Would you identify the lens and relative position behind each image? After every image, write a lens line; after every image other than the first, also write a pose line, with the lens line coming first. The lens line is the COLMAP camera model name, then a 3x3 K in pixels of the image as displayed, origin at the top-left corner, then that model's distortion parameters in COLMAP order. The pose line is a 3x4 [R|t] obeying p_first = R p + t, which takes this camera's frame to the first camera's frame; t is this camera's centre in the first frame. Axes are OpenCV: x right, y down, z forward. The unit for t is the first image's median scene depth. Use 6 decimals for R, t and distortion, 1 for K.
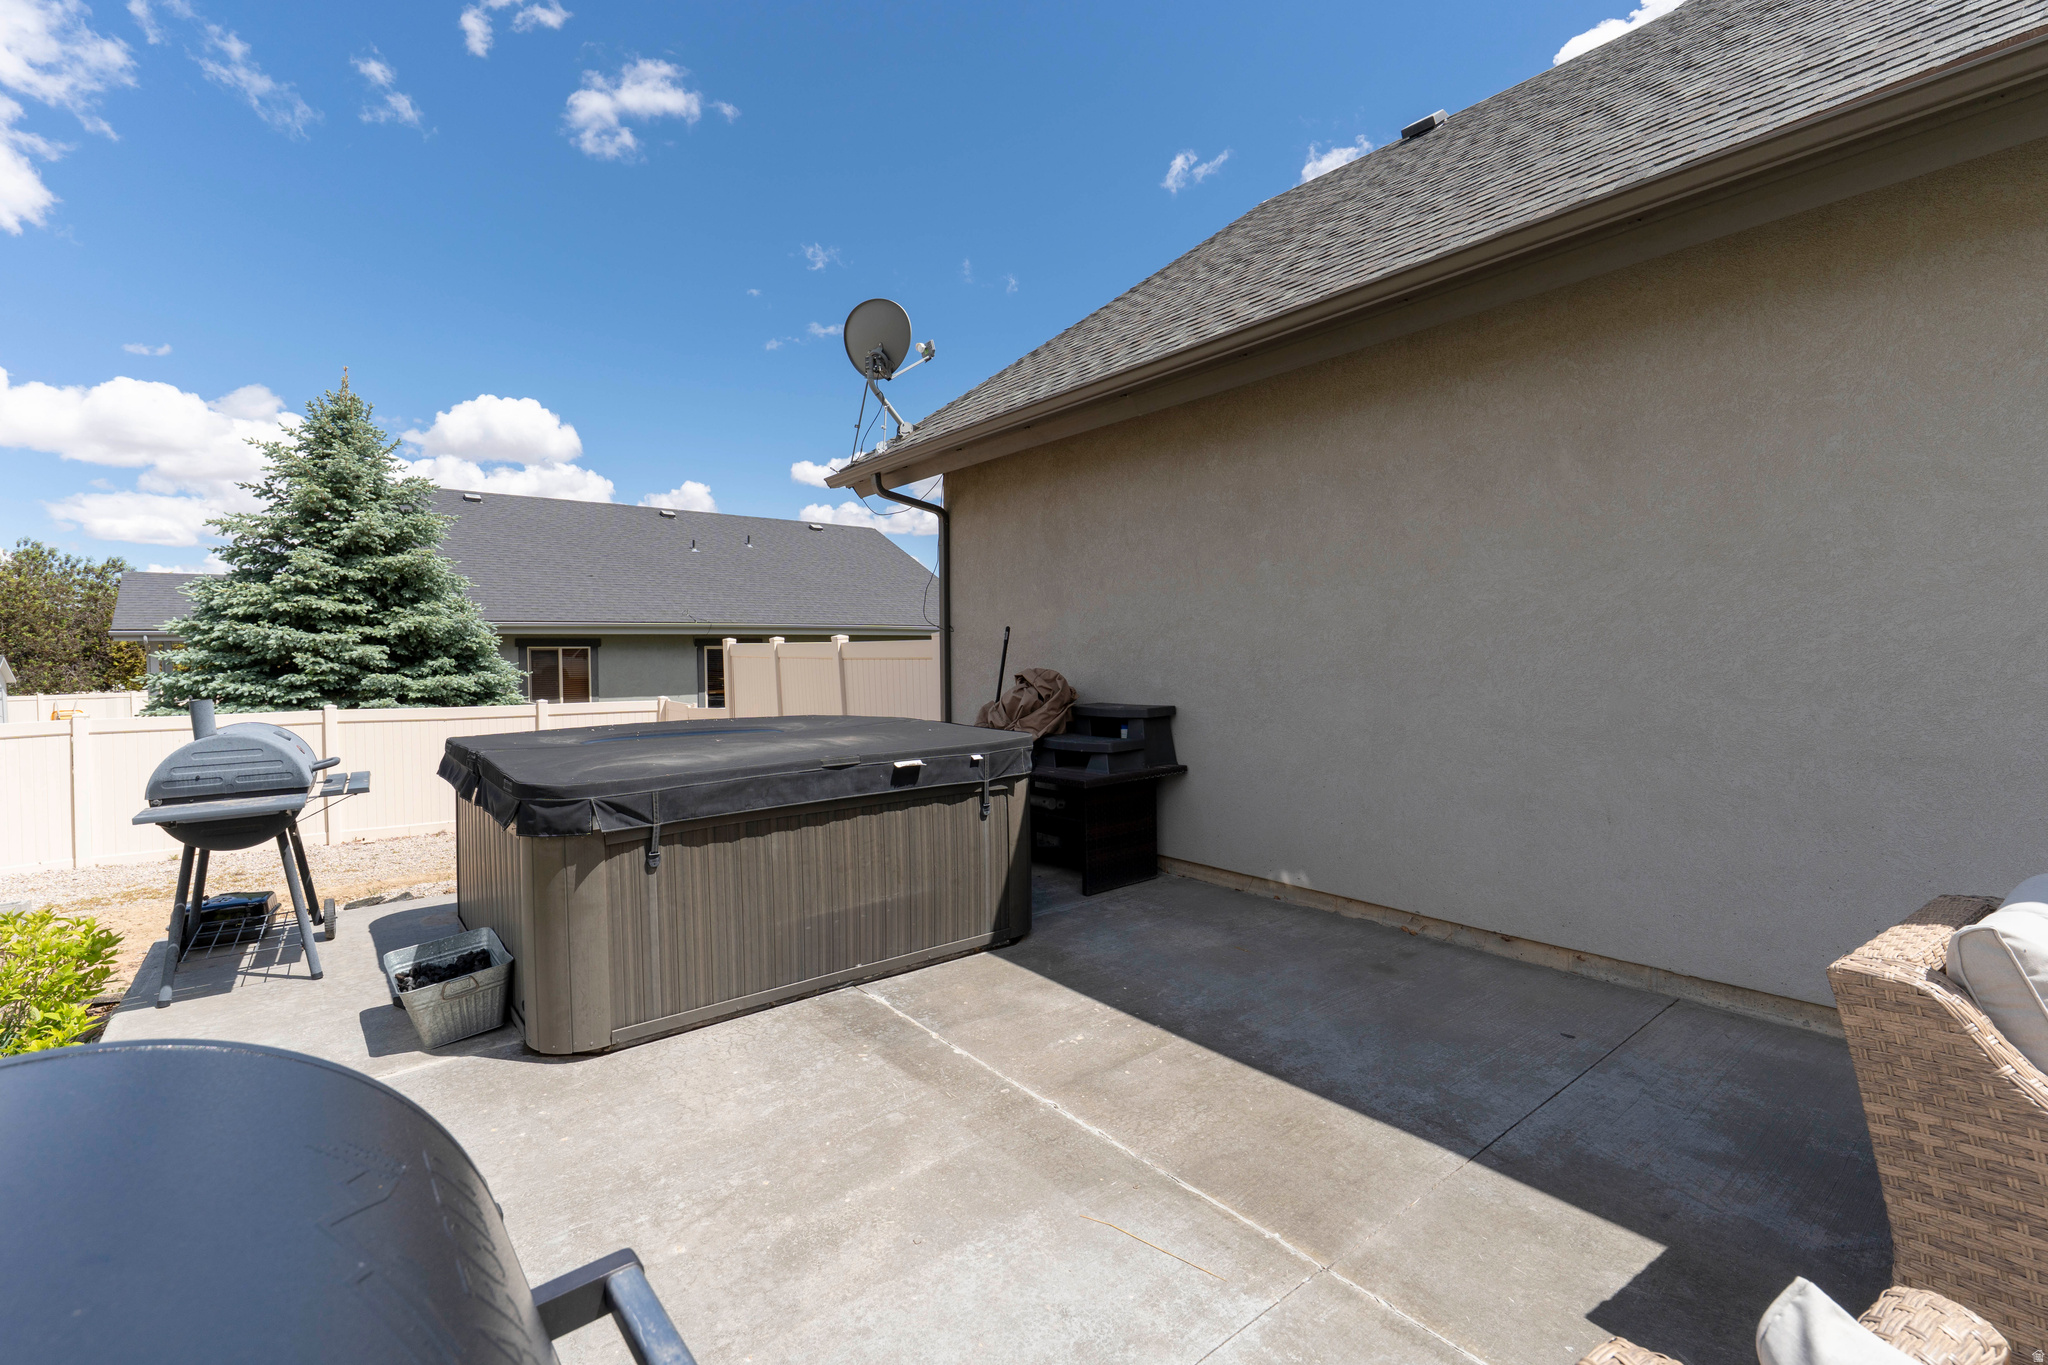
lens RADIAL K [[915.3, 0, 1022.7], [0, 915.3, 676.4], [0, 0, 1]] dist [-0.004146, 0.000341]
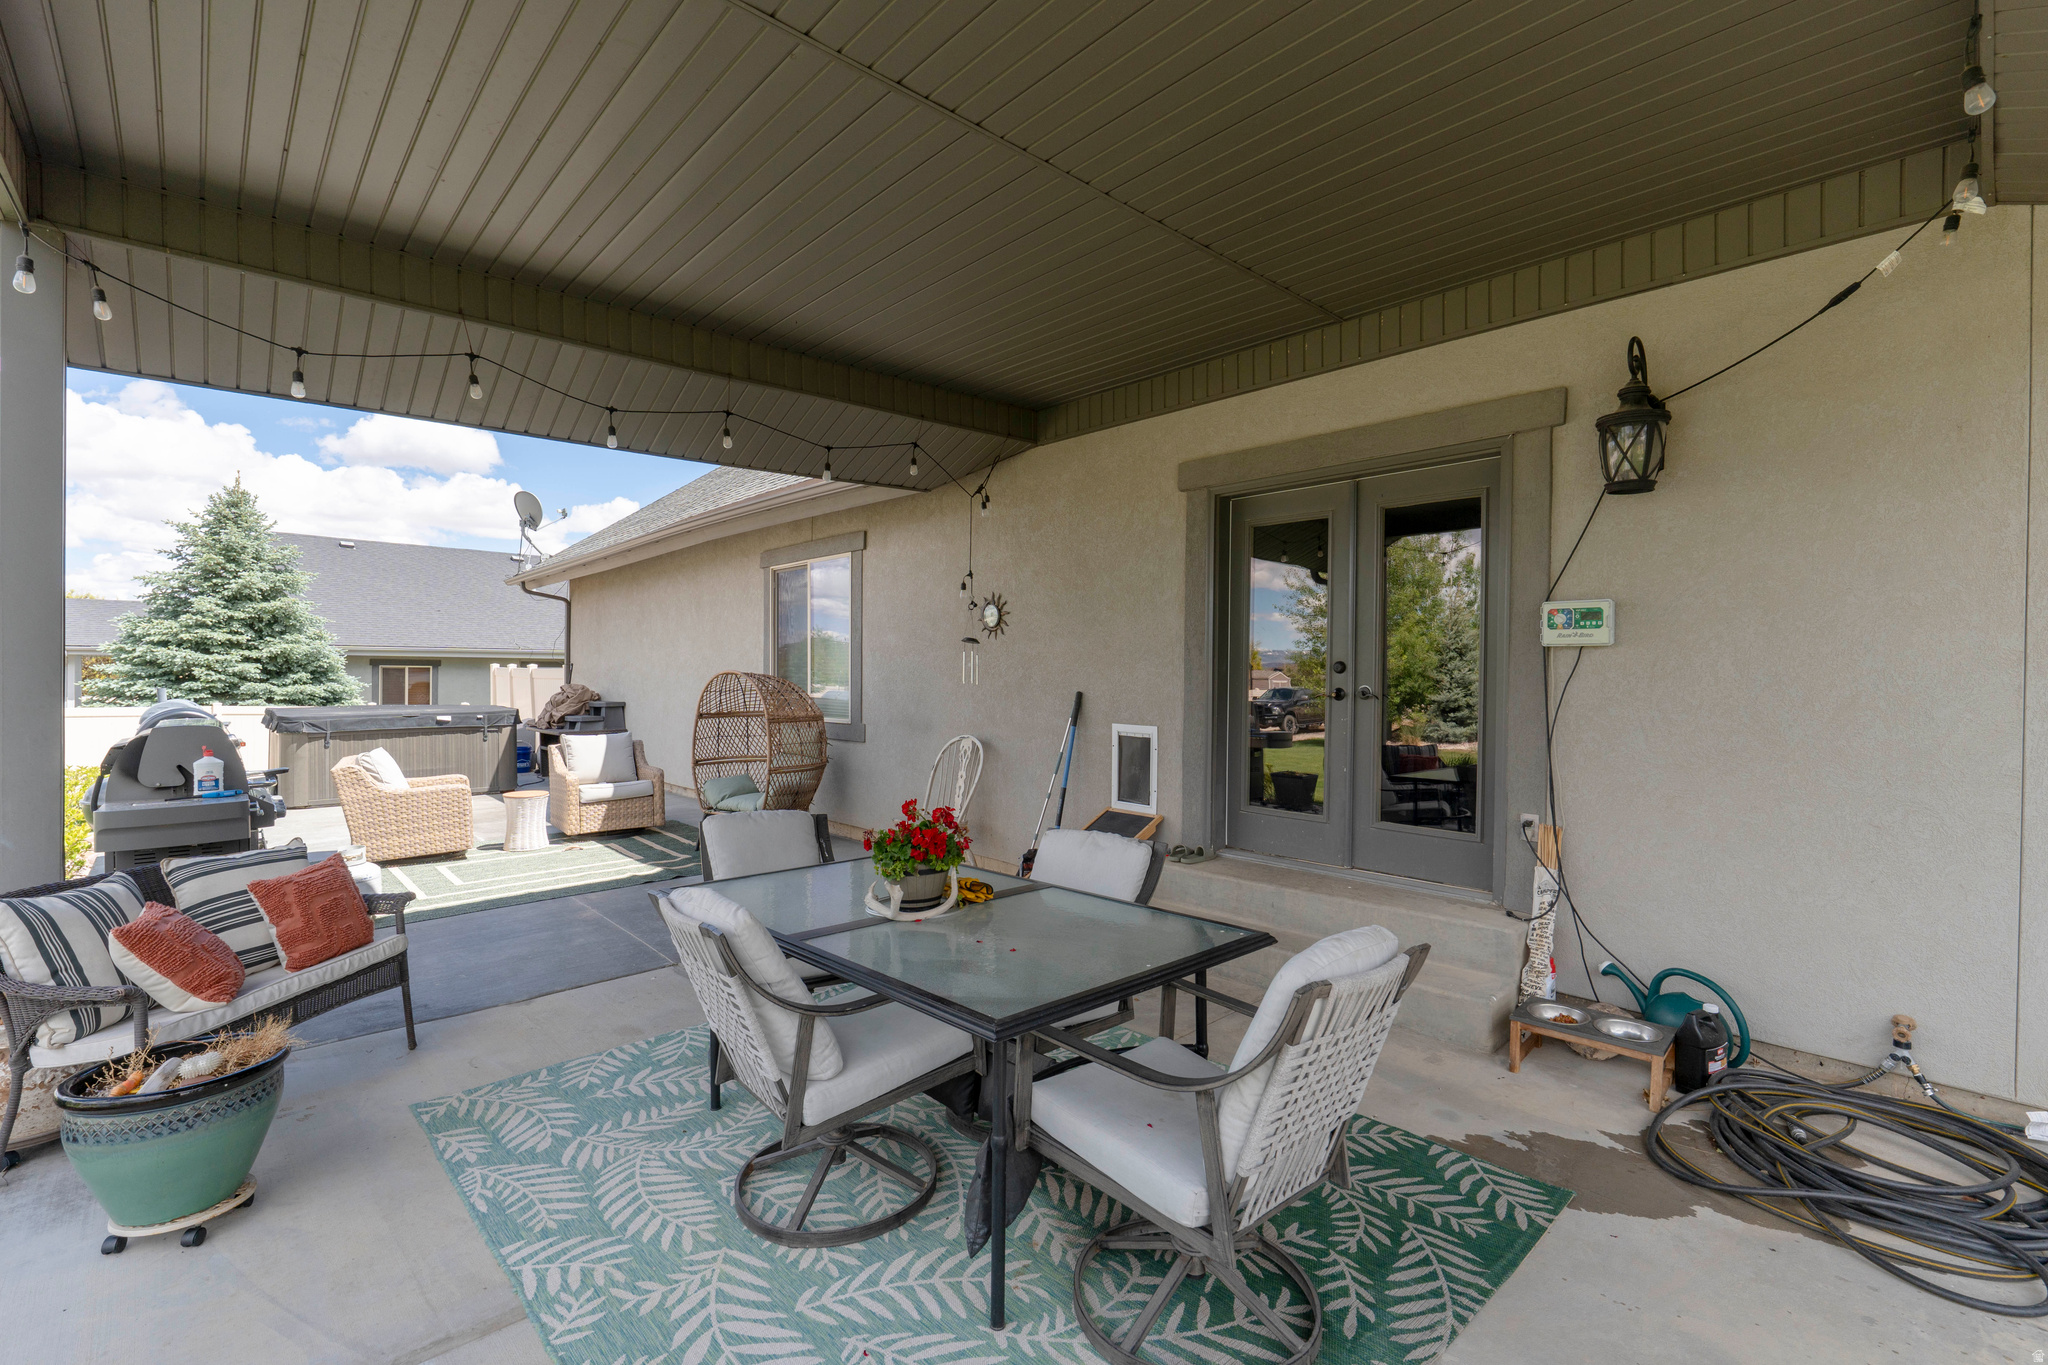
lens RADIAL K [[915.3, 0, 1024.9], [0, 915.3, 679.9], [0, 0, 1]] dist [-0.004146, 0.000341]
pose [[0.997377, 0.019022, 0.069835, 0.432476], [-0.017223, 0.999506, -0.026273, 0.009571], [-0.070301, 0.025002, 0.997212, -0.554344]]
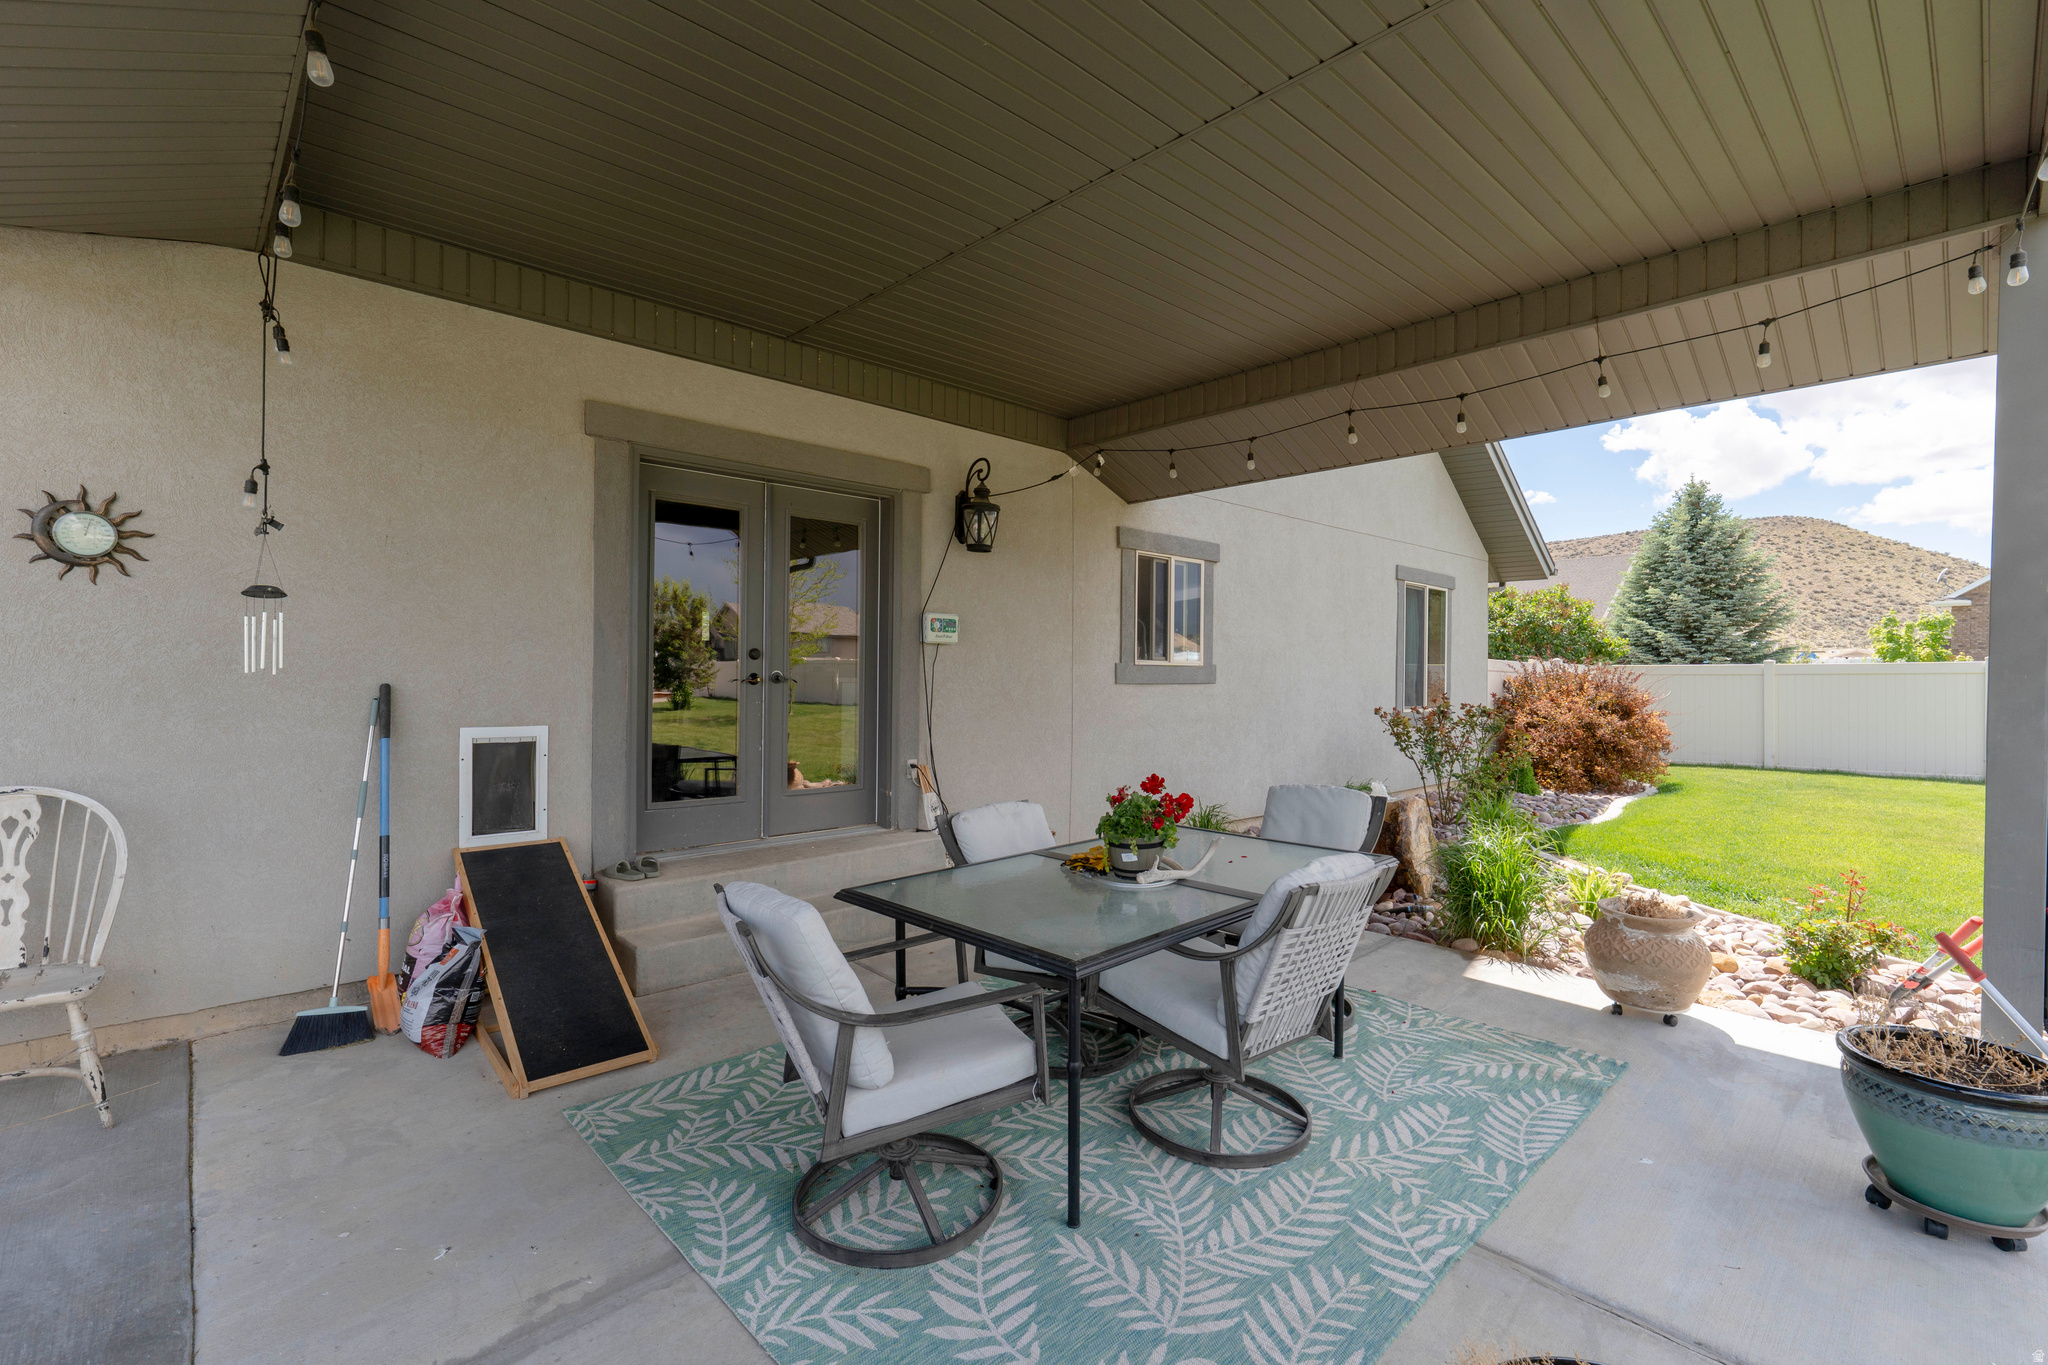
lens RADIAL K [[915.3, 0, 1022.0], [0, 915.3, 674.5], [0, 0, 1]] dist [-0.004146, 0.000341]
pose [[-0.085413, 0.008089, 0.996313, -0.611944], [0.025836, 0.999649, -0.005901, -0.001522], [-0.996011, 0.025236, -0.085591, 0.597203]]
